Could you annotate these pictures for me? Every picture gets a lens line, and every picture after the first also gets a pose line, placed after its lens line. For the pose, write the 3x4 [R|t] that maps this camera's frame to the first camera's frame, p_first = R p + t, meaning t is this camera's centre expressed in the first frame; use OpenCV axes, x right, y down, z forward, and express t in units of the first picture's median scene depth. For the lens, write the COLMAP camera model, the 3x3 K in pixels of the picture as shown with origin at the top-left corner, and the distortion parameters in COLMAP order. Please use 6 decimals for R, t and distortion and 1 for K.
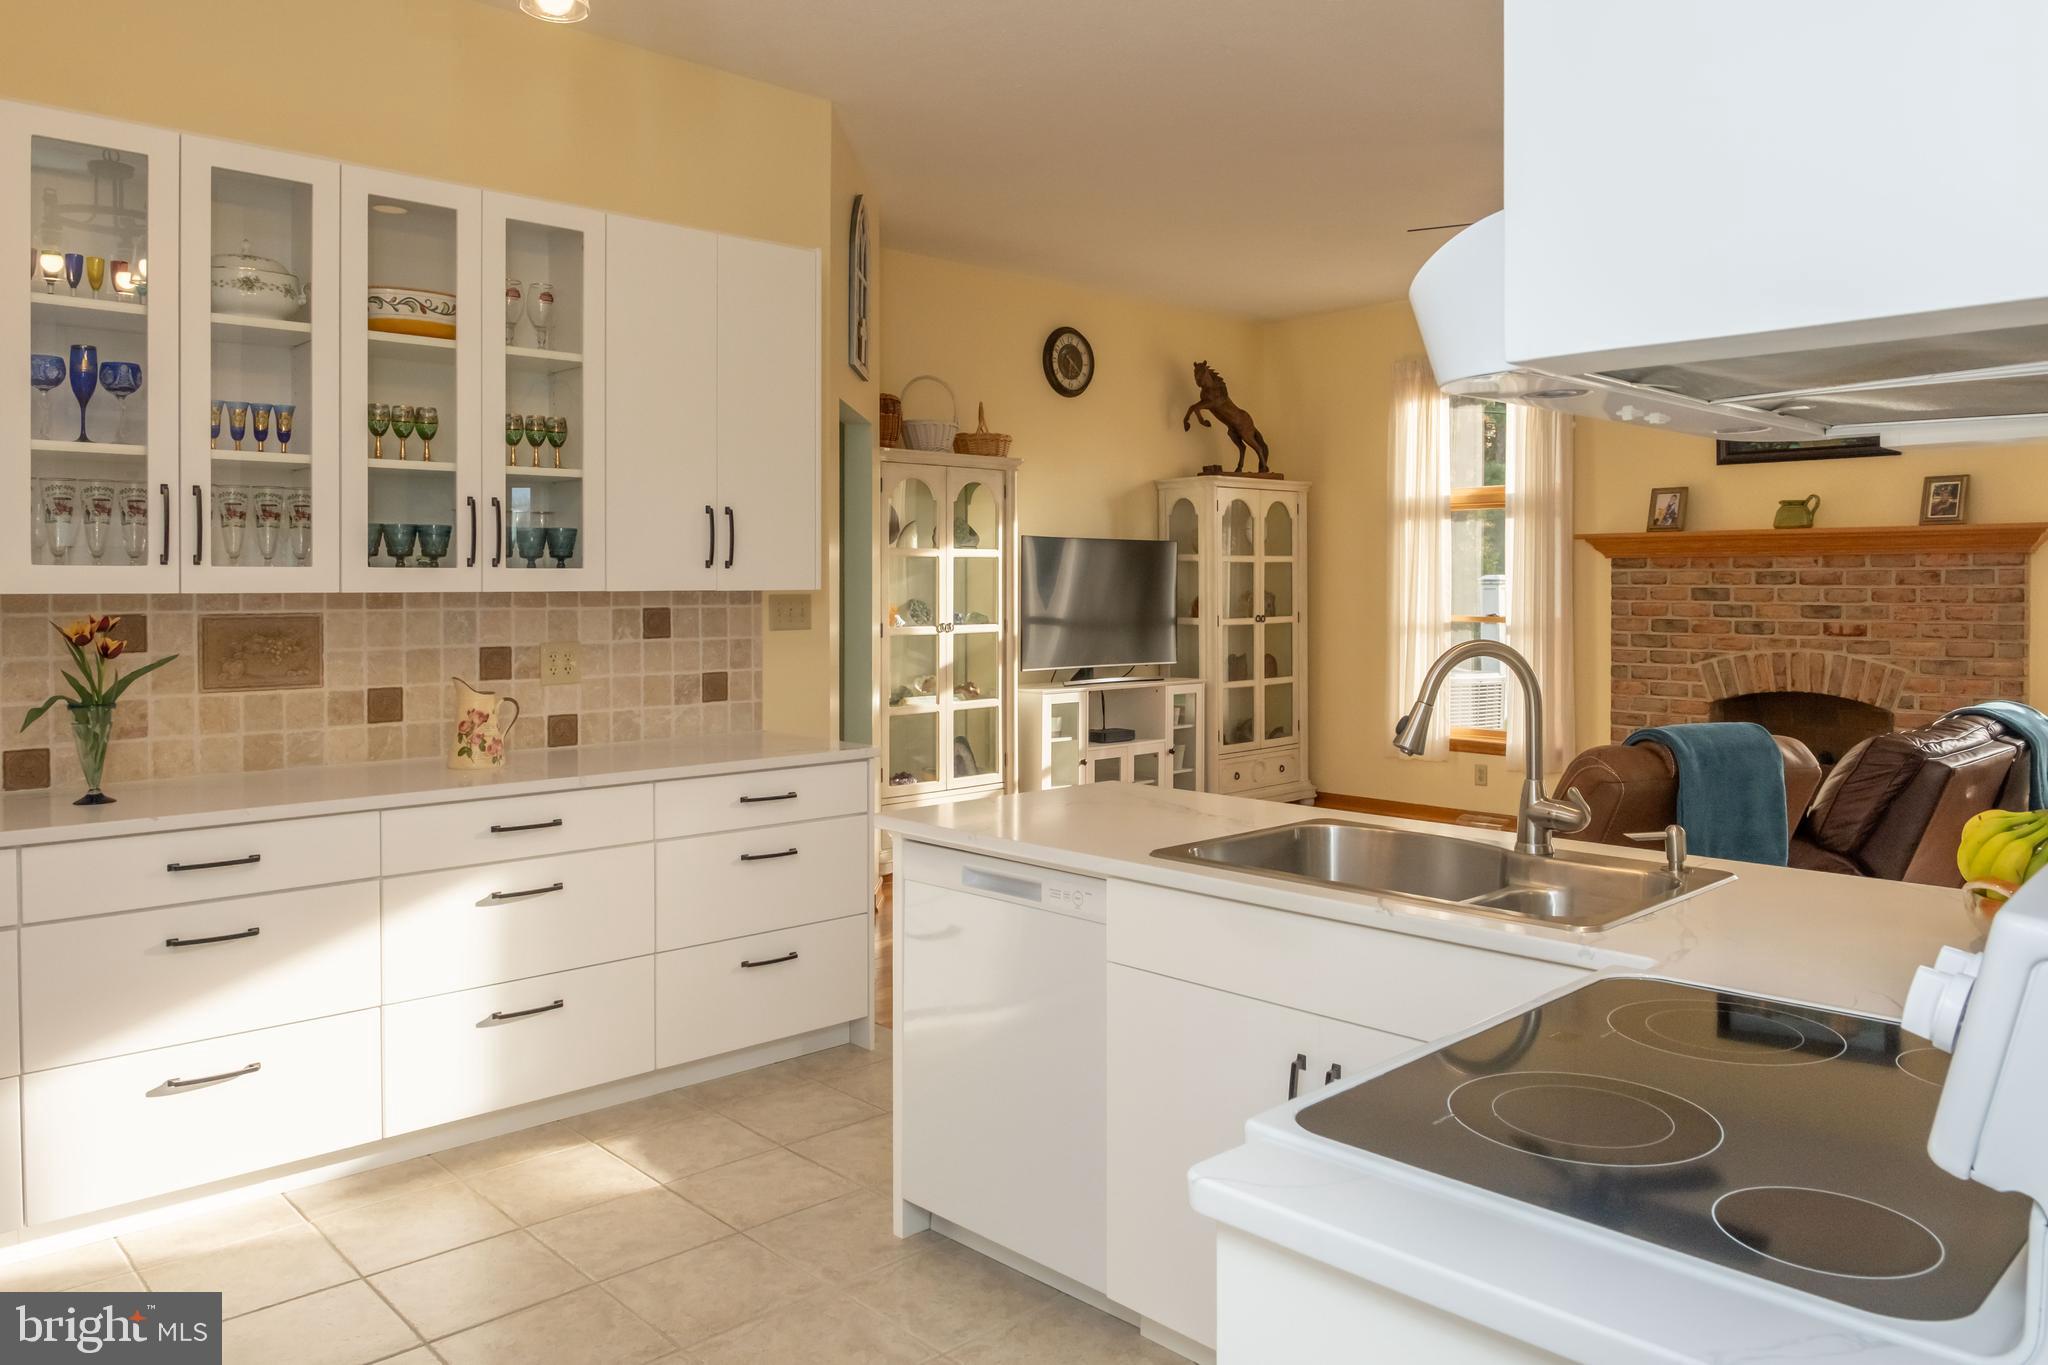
lens RADIAL K [[1432.1, 0, 1055.9], [0, 1432.1, 595.9], [0, 0, 1]] dist [-0.010020, -0.003492]
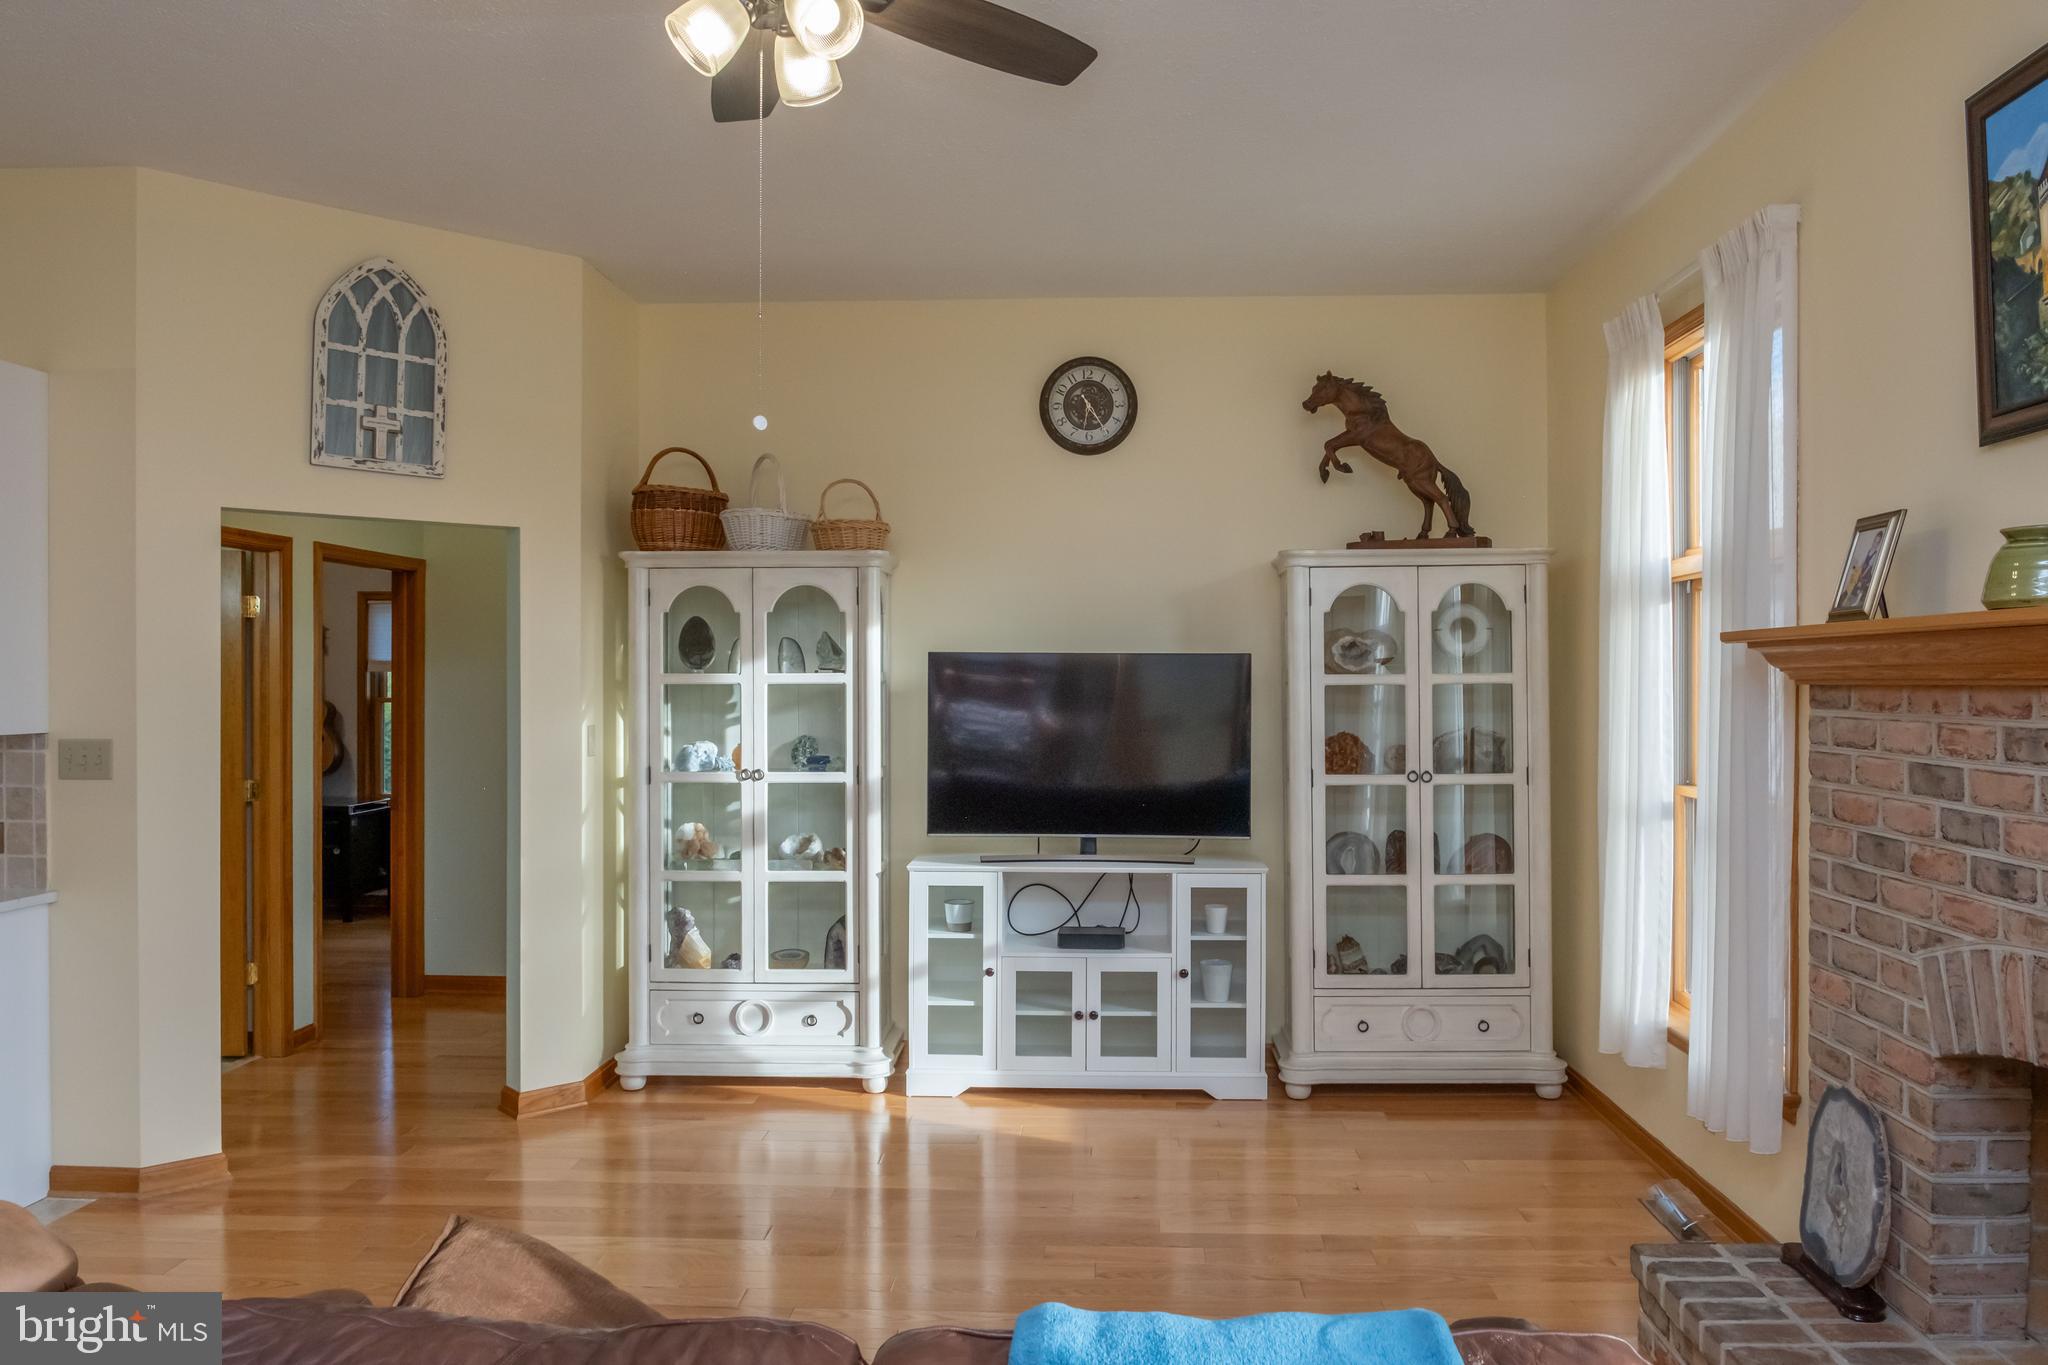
lens RADIAL K [[1432.1, 0, 1038.2], [0, 1432.1, 680.1], [0, 0, 1]] dist [-0.010020, -0.003492]
pose [[0.680567, 0.000698, -0.732685, 0.592780], [-0.007434, 0.999955, -0.005952, -0.025283], [0.732648, 0.009497, 0.680542, 0.571325]]
